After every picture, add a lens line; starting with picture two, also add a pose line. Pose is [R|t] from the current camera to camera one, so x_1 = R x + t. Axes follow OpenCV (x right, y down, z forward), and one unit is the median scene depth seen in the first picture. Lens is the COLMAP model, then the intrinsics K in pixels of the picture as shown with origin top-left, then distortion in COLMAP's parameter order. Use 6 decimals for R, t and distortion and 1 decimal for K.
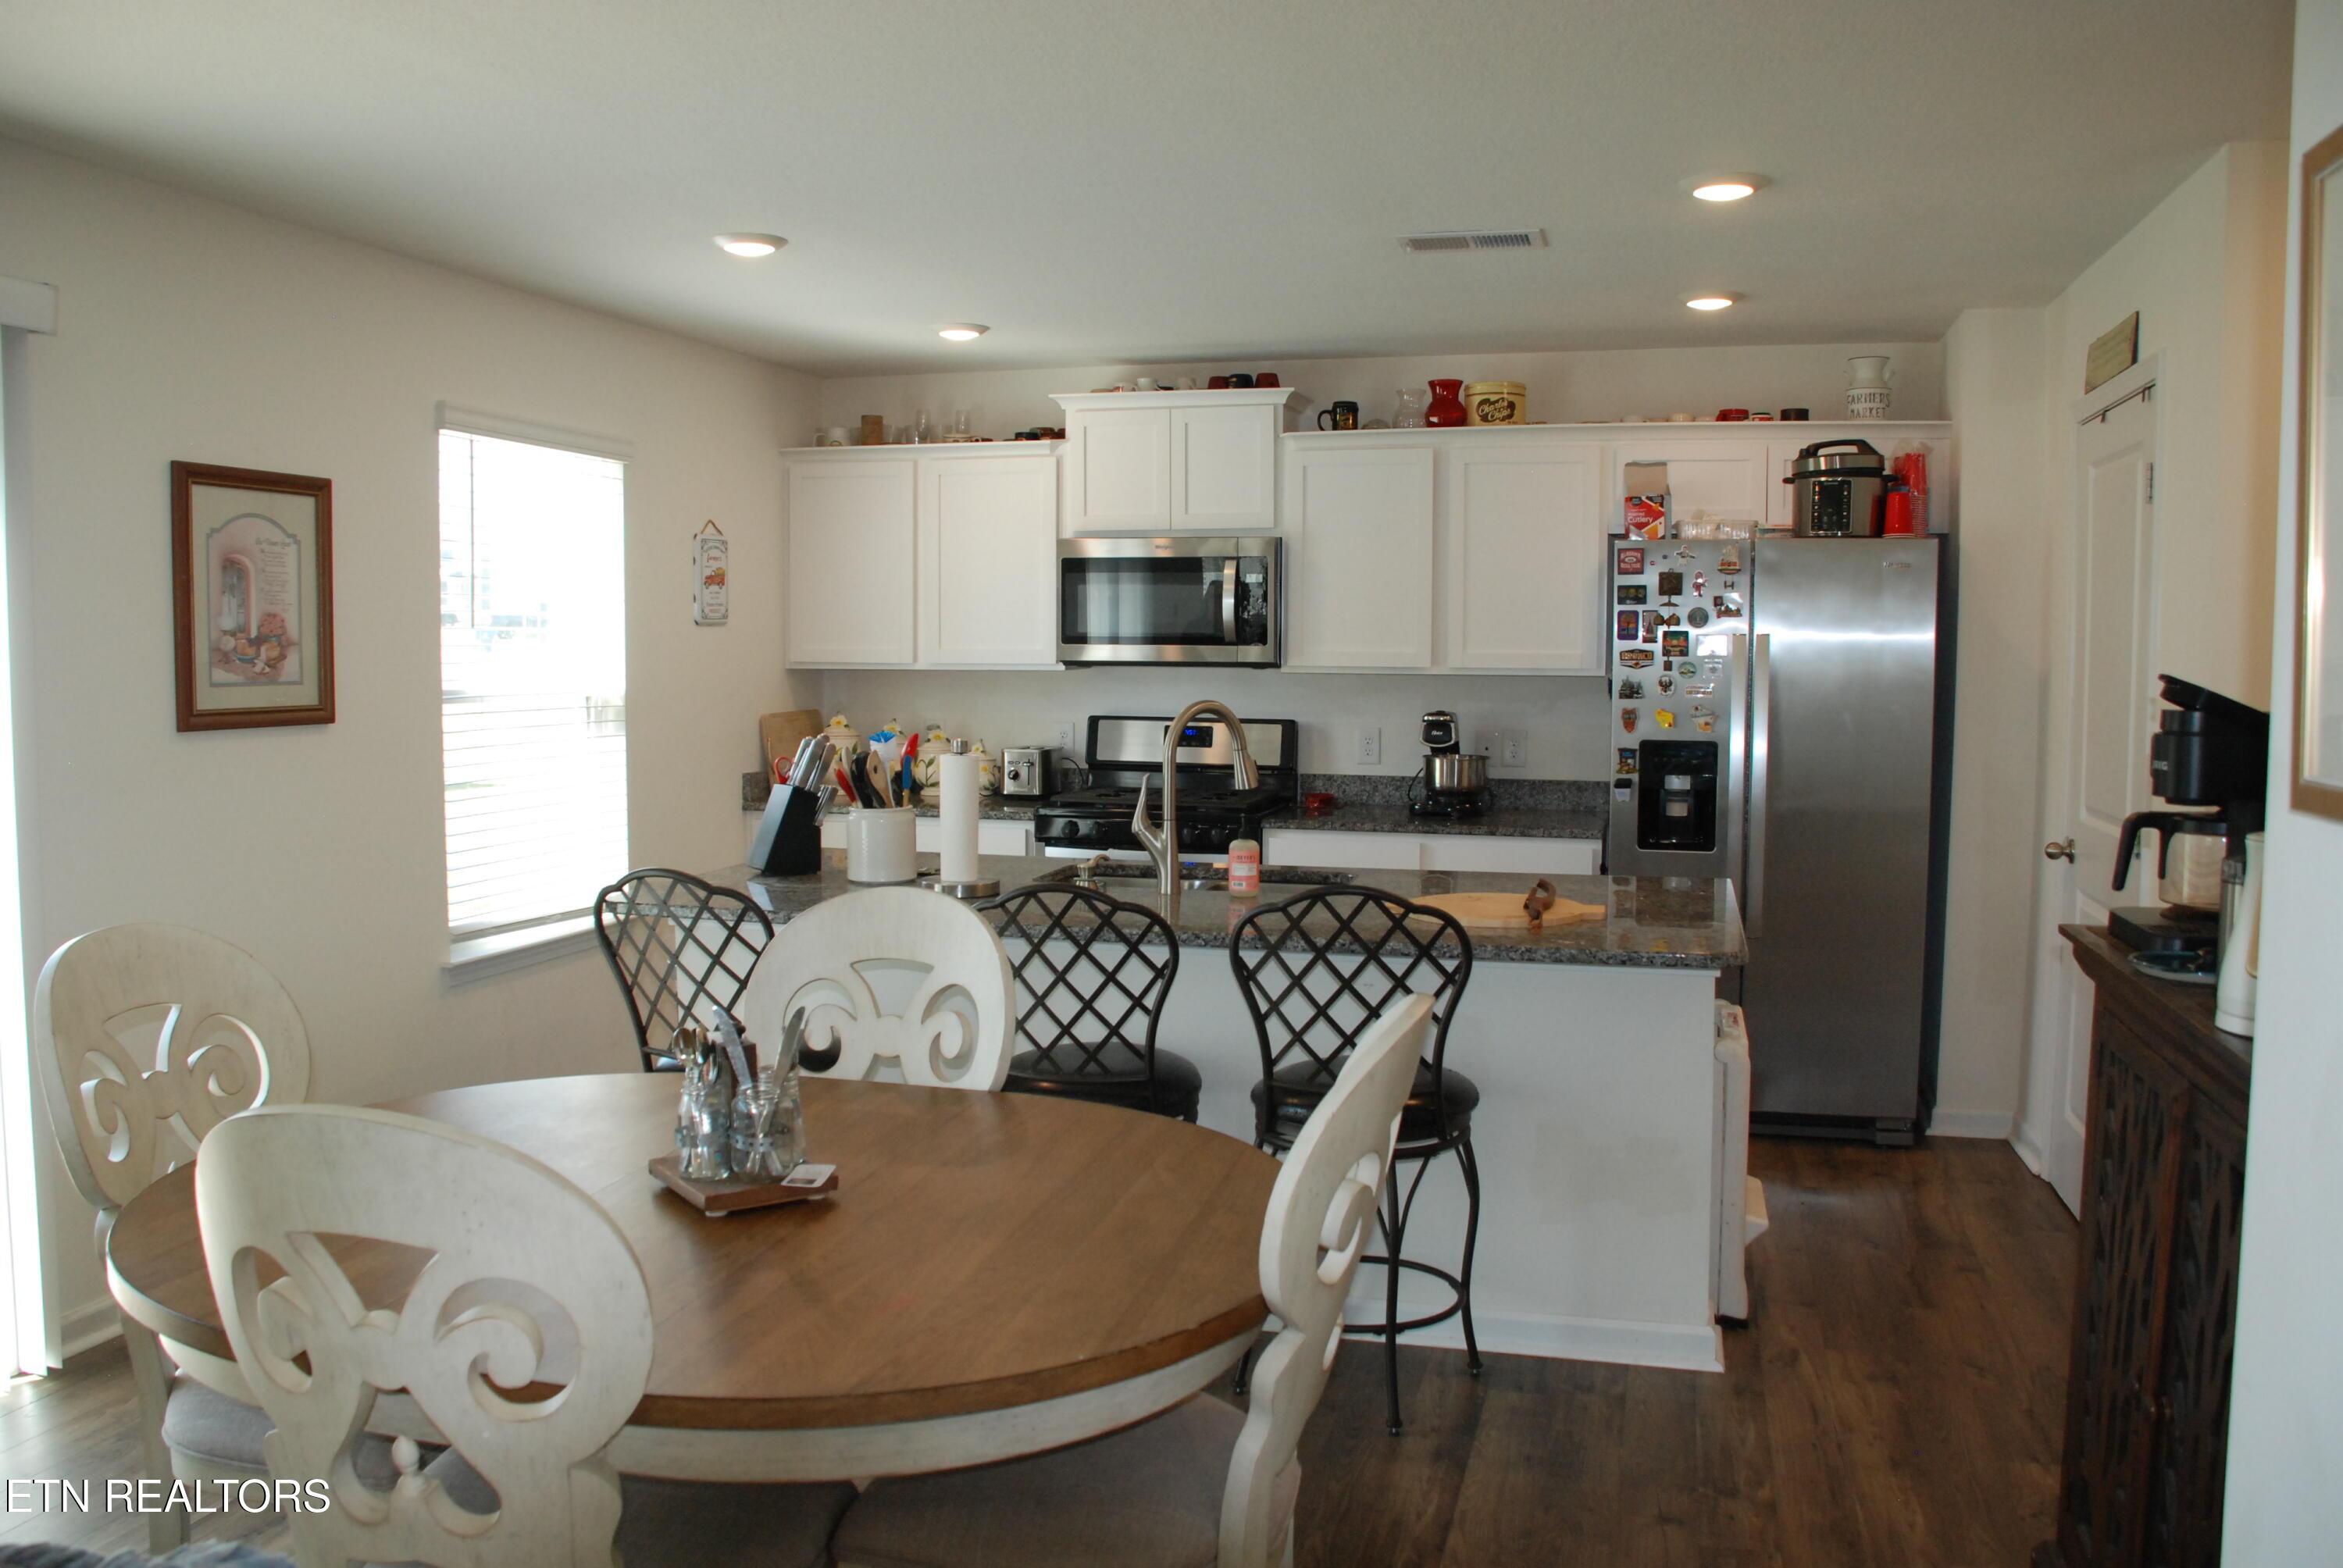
lens RADIAL K [[1844.2, 0, 1161.9], [0, 1844.2, 780.2], [0, 0, 1]] dist [-0.151076, 0.108149]
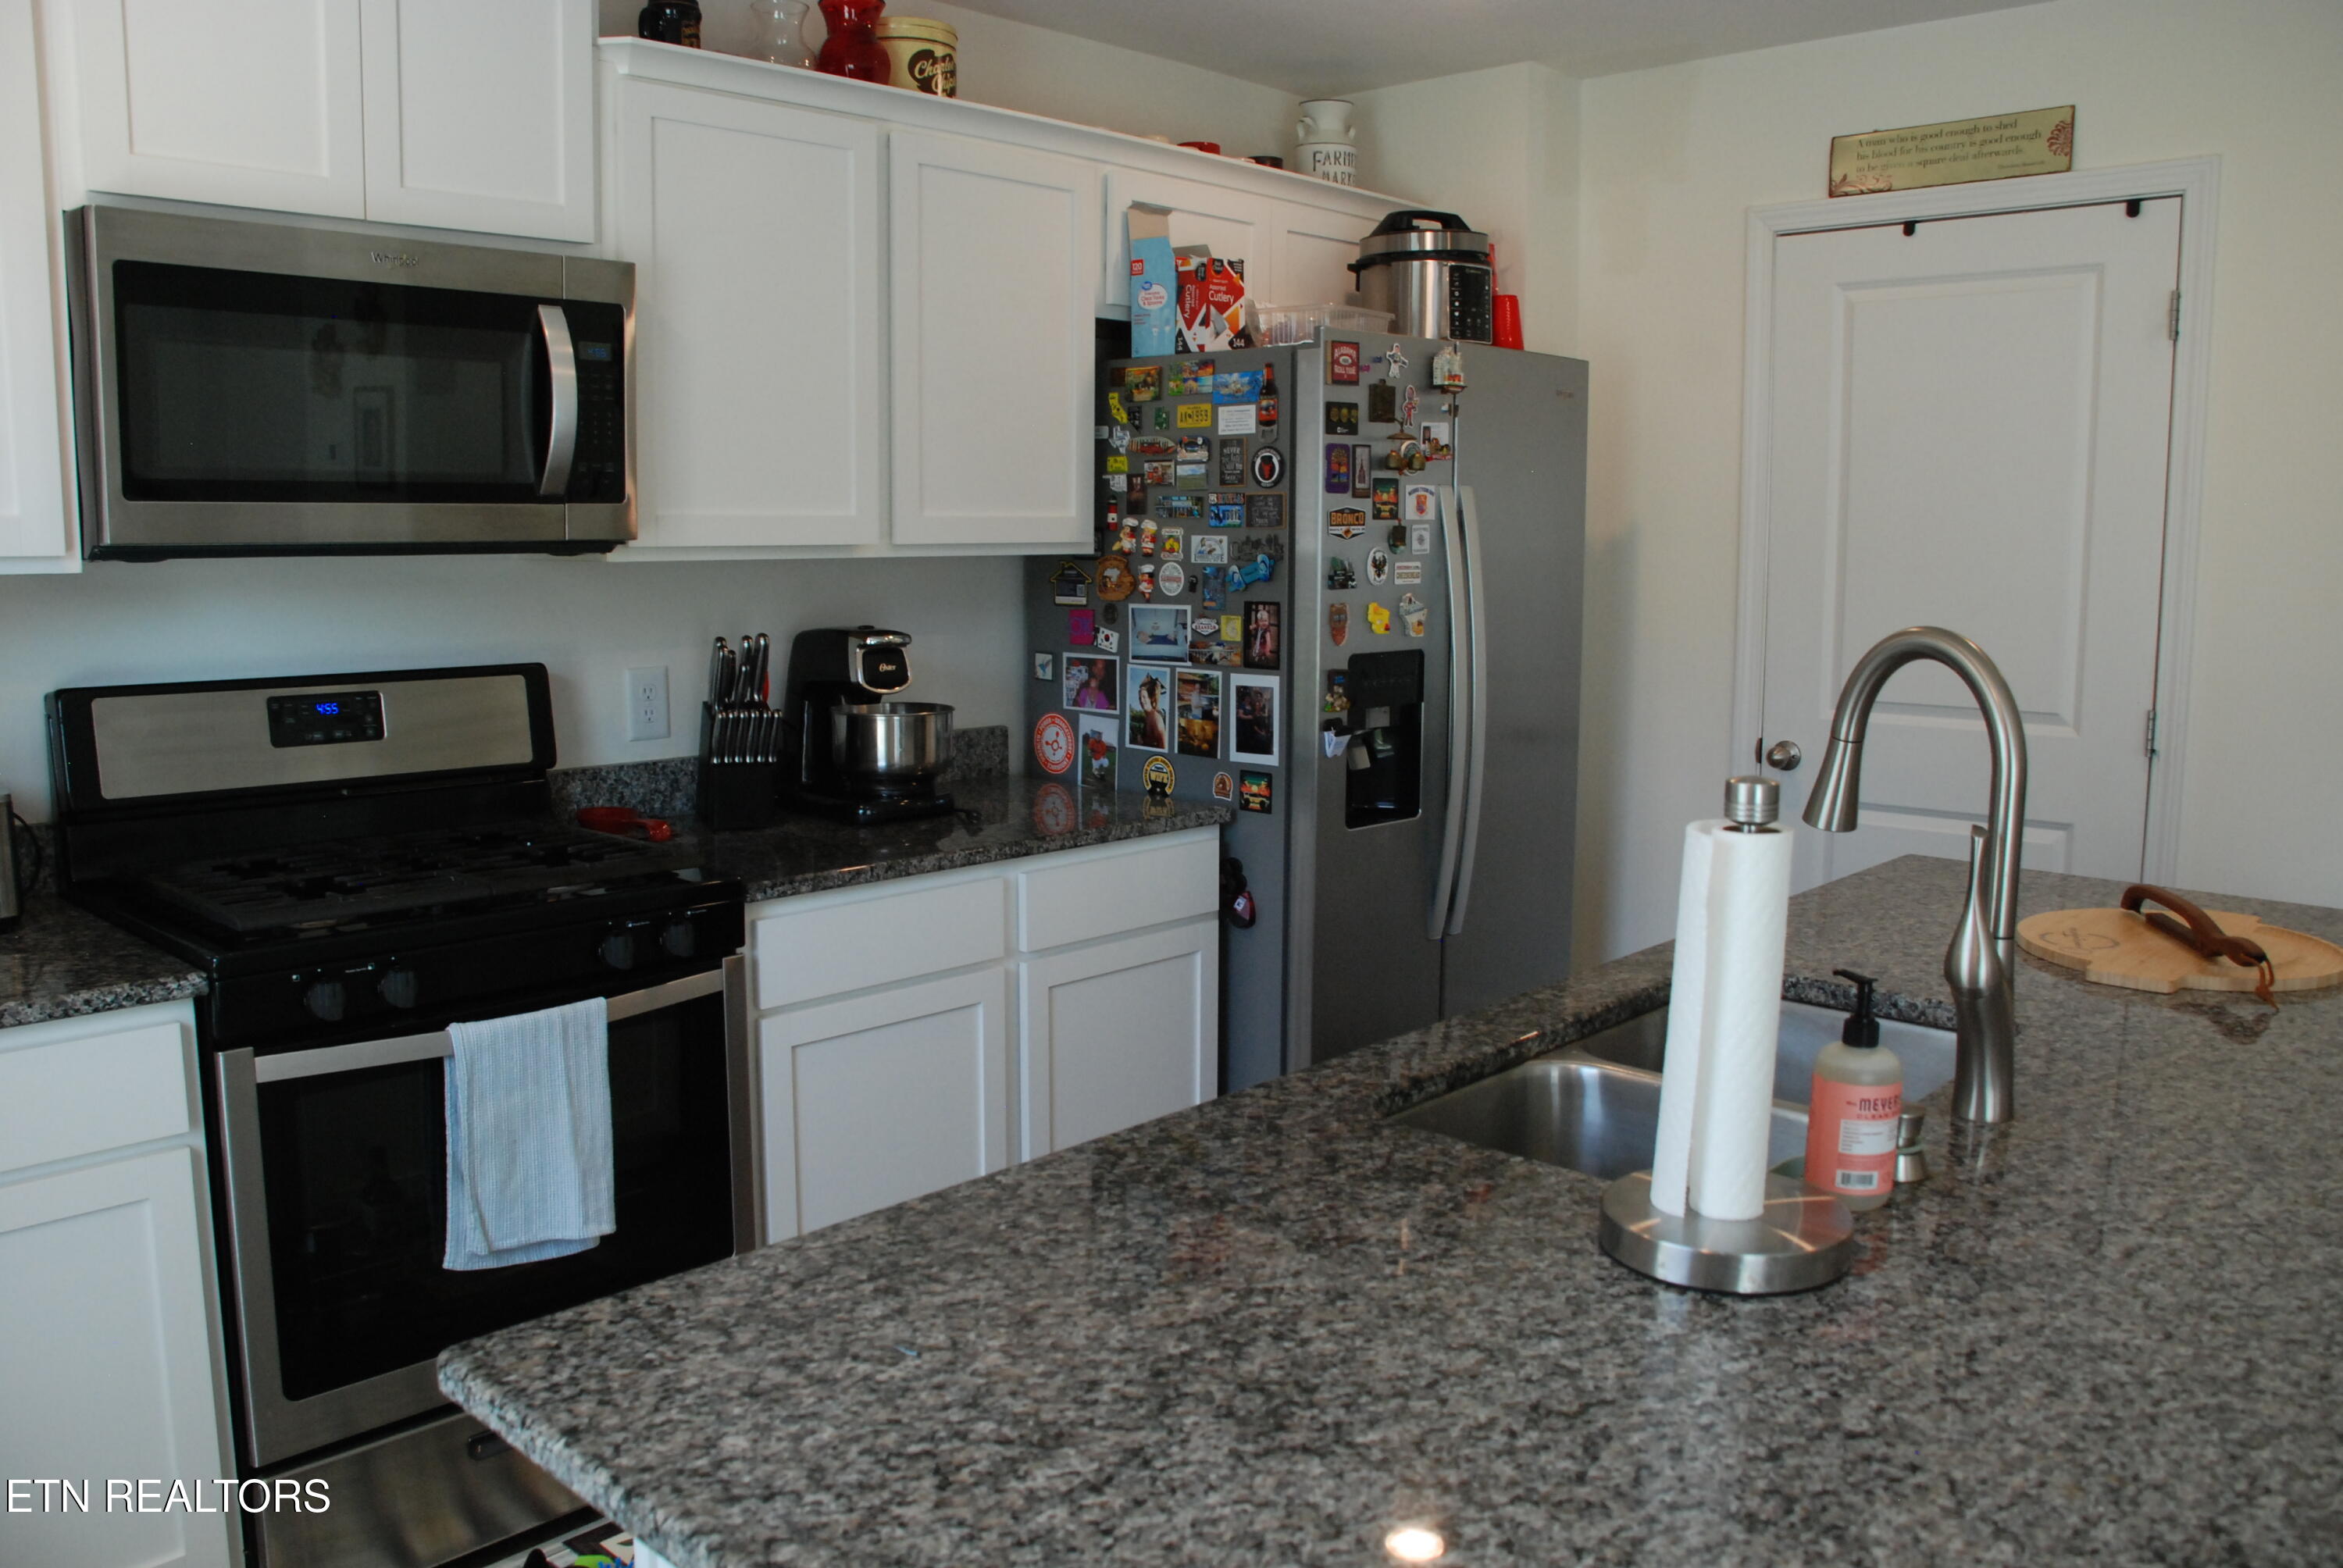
lens RADIAL K [[1844.2, 0, 1161.9], [0, 1844.2, 780.2], [0, 0, 1]] dist [-0.151076, 0.108149]
pose [[0.456846, -0.123212, 0.880972, -0.291056], [0.064778, 0.992339, 0.105196, -0.044654], [-0.887184, 0.009009, 0.461327, 0.691957]]
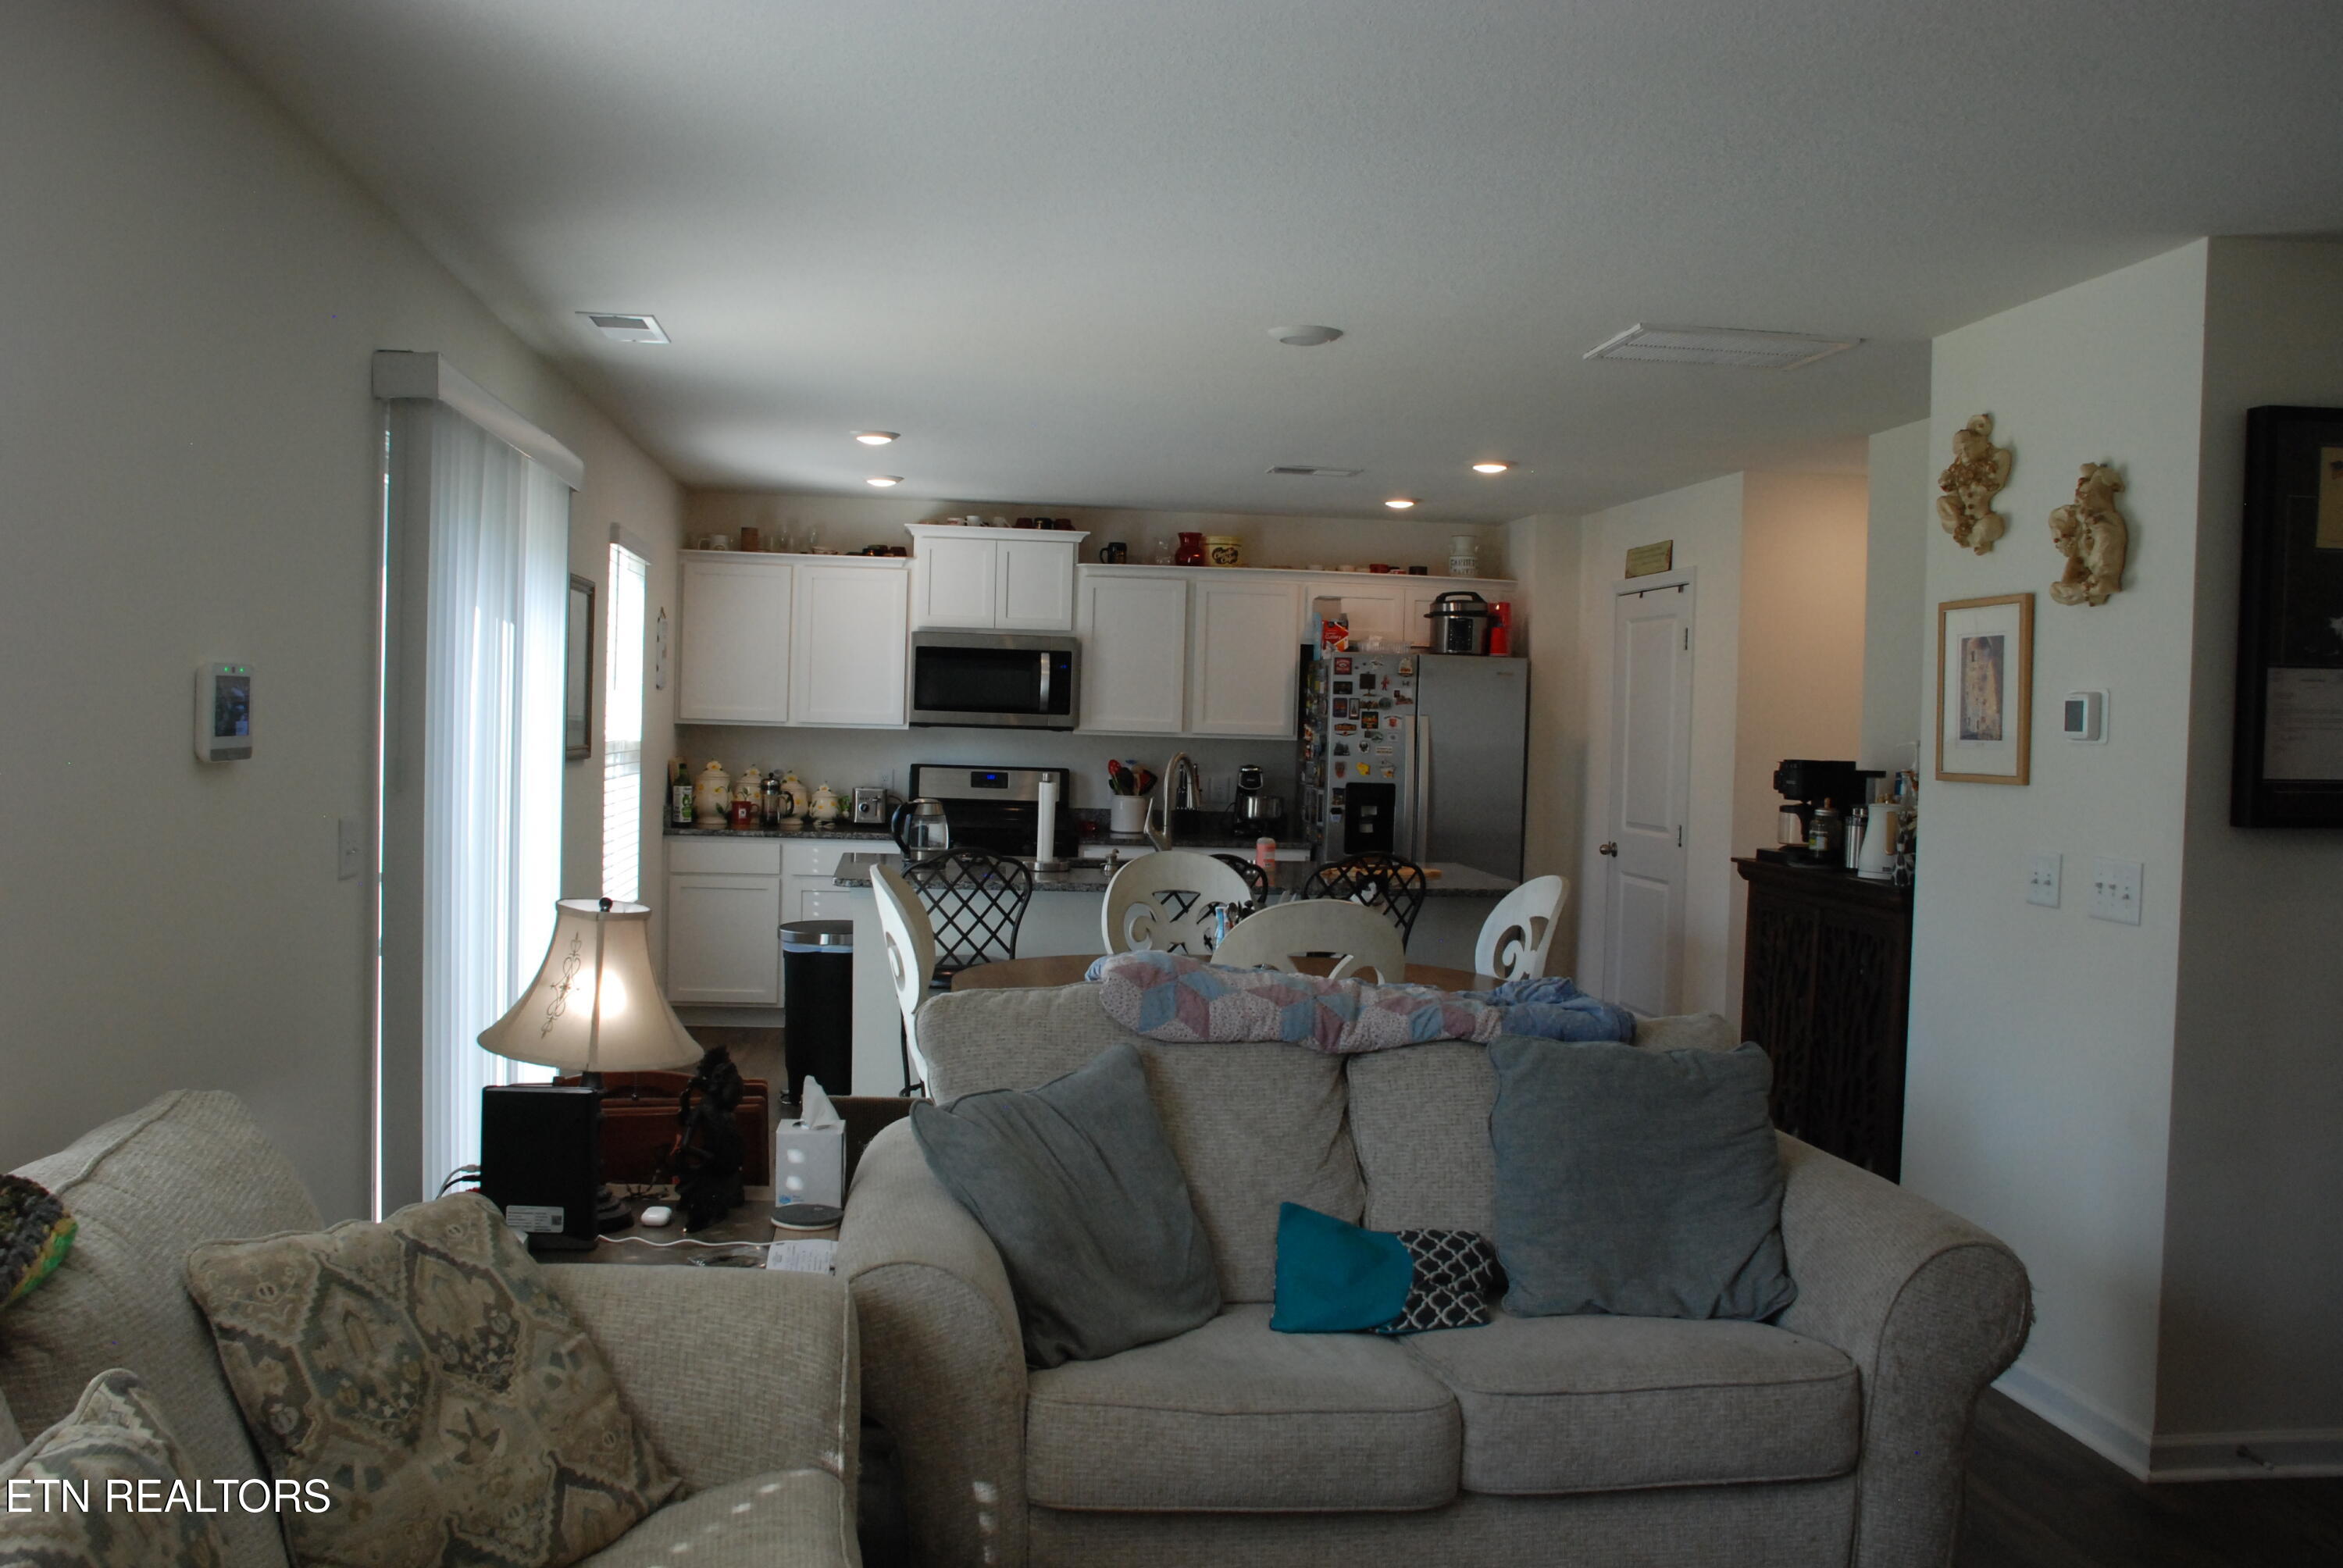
lens RADIAL K [[1951.7, 0, 1171.5], [0, 1951.7, 784.0], [0, 0, 1]] dist [-0.141581, 0.123812]
pose [[0.914866, 0.007626, 0.403685, -0.480990], [0.005288, 0.999510, -0.030866, 0.026146], [-0.403723, 0.030373, 0.914377, -0.394734]]
